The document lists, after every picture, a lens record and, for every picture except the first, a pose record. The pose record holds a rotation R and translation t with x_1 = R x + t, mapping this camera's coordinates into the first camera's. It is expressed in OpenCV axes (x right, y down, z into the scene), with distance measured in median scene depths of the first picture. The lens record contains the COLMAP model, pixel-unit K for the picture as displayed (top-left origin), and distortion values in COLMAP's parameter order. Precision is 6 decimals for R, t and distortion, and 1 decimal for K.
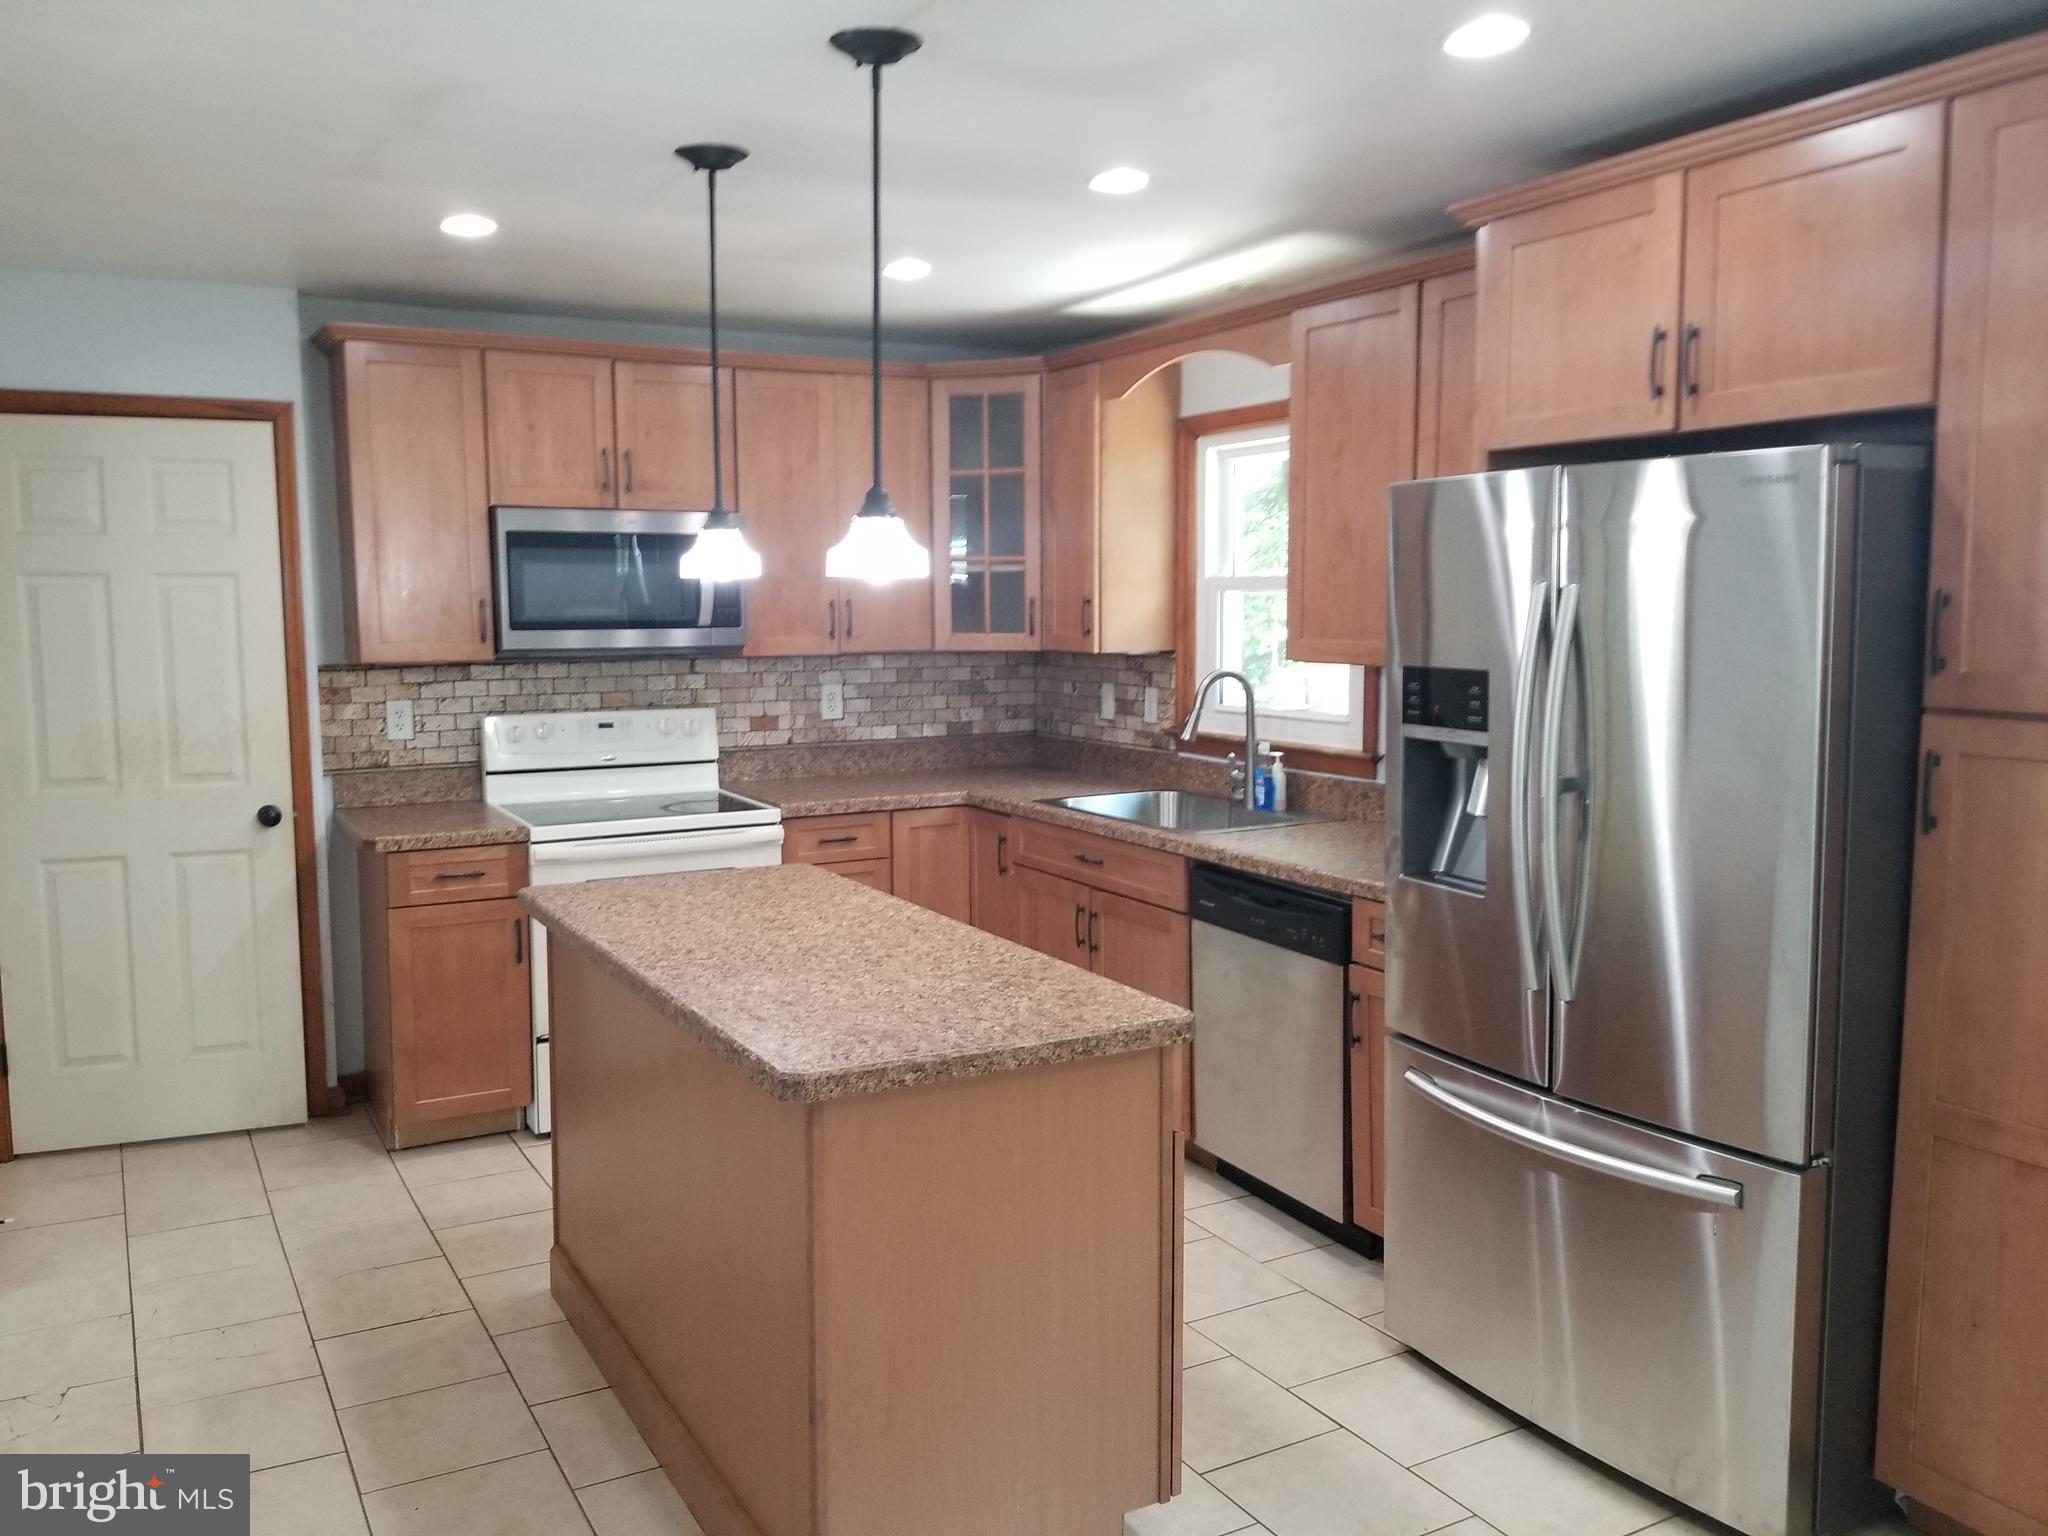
lens RADIAL K [[1616.1, 0, 1023.6], [0, 1616.1, 766.6], [0, 0, 1]] dist [0.060456, -0.002223]
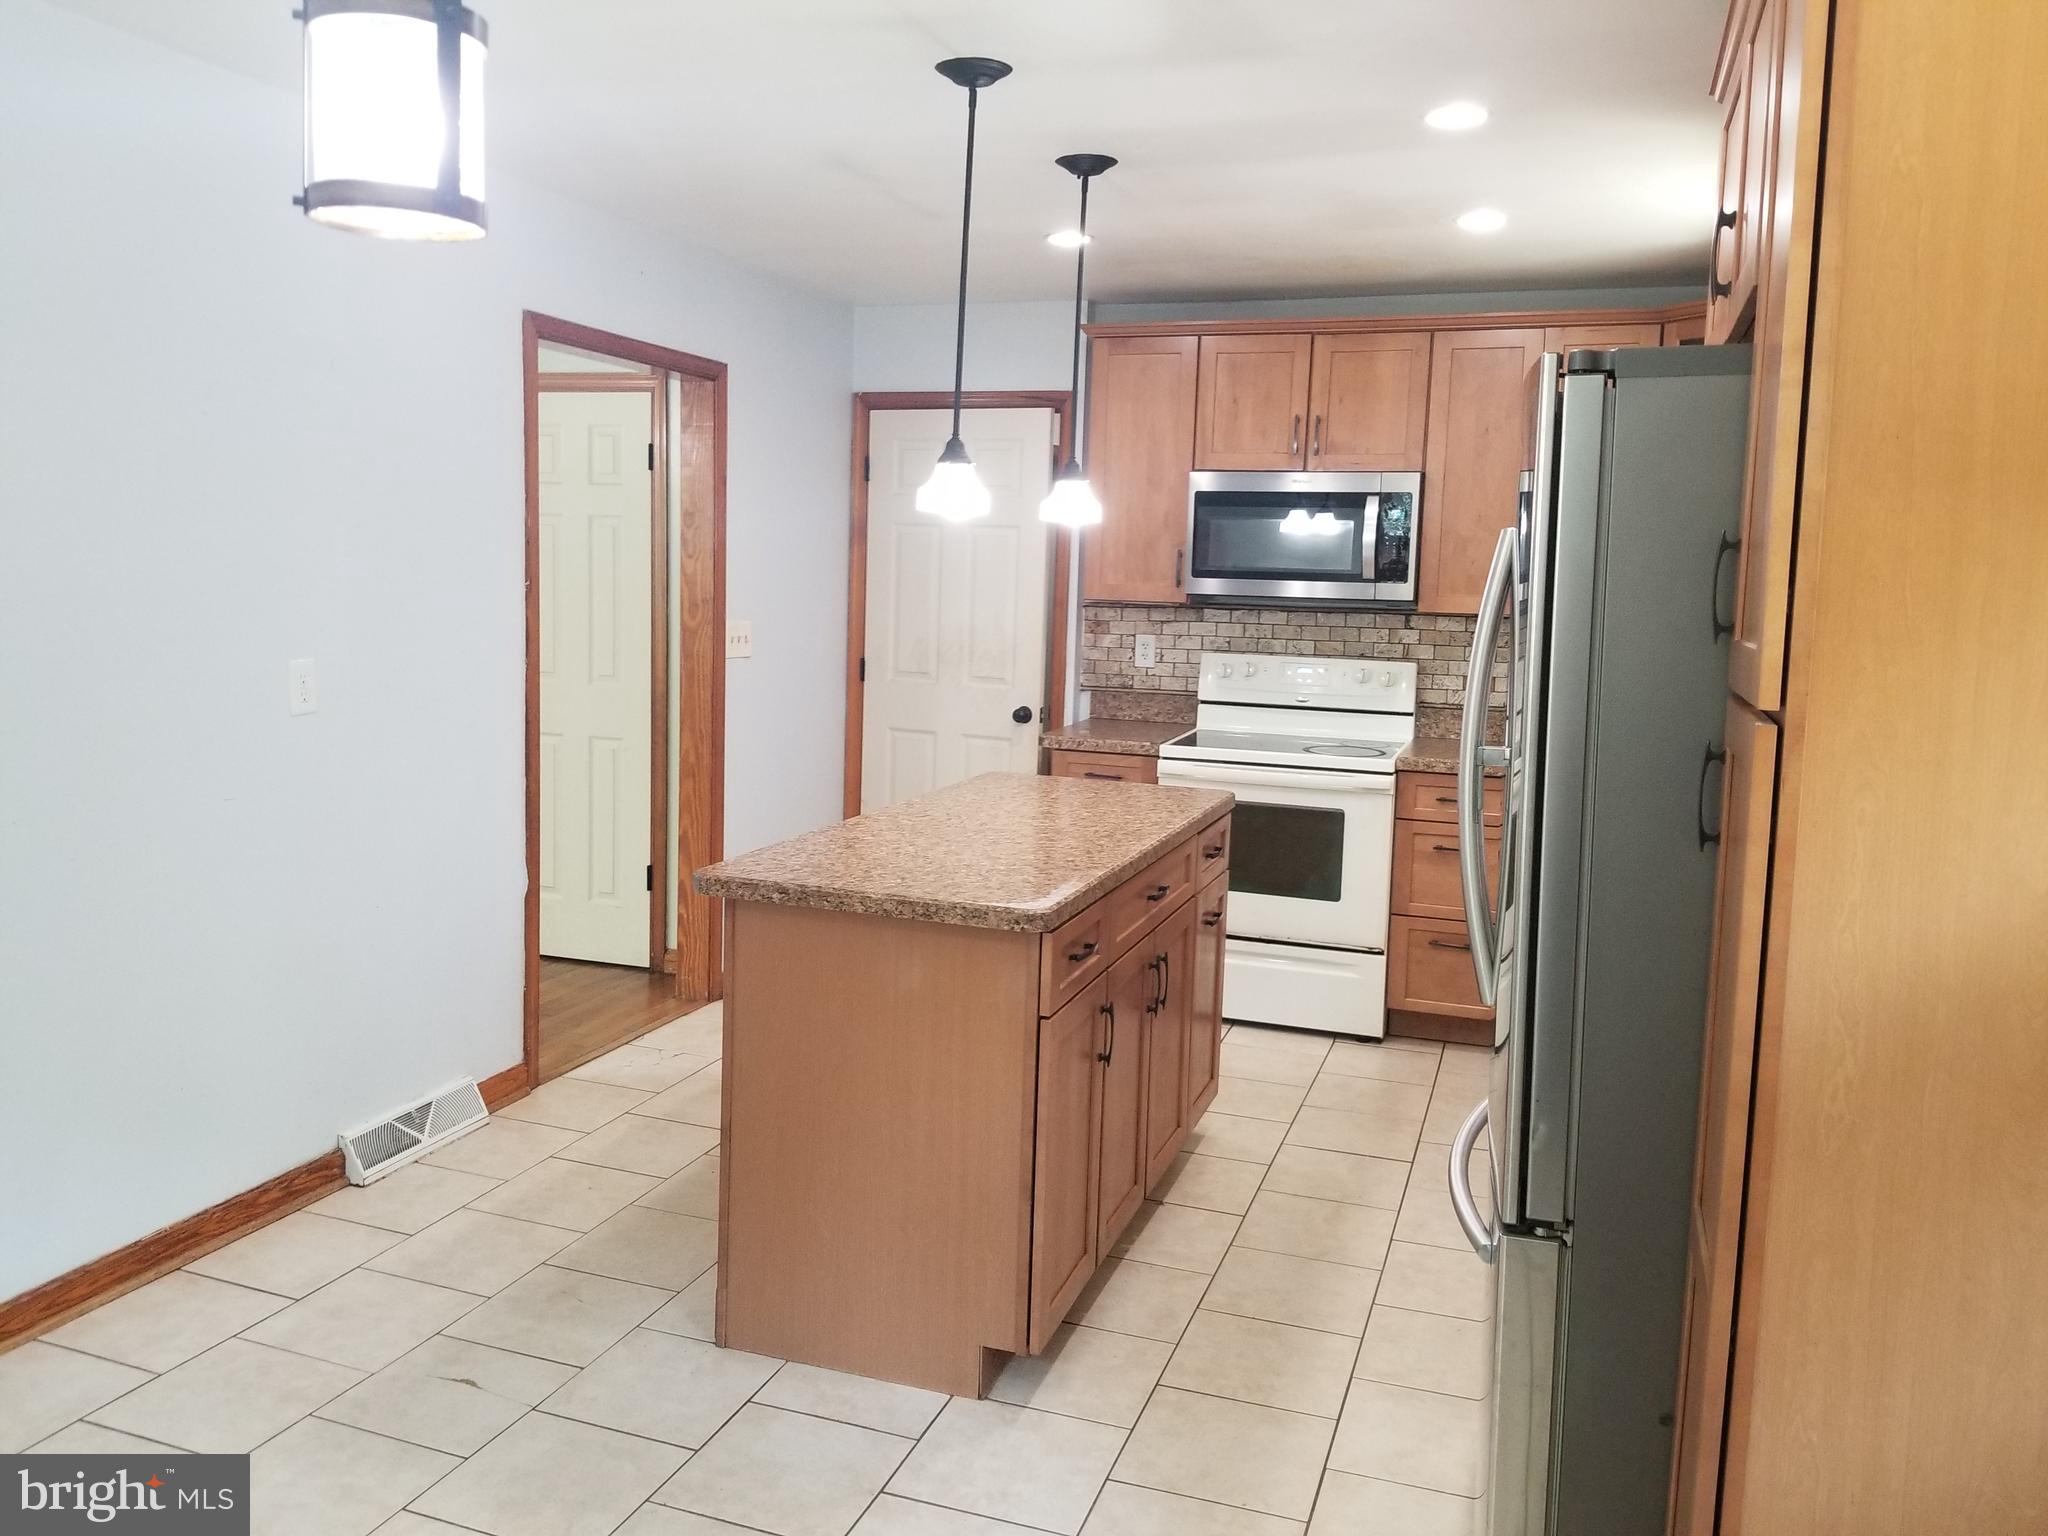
lens RADIAL K [[1653.1, 0, 1022.2], [0, 1653.1, 731.6], [0, 0, 1]] dist [0.101698, -0.184569]
pose [[0.657770, 0.100908, -0.746429, 0.478362], [-0.111984, 0.993073, 0.035569, -0.002565], [0.744848, 0.060192, 0.664514, 0.125440]]
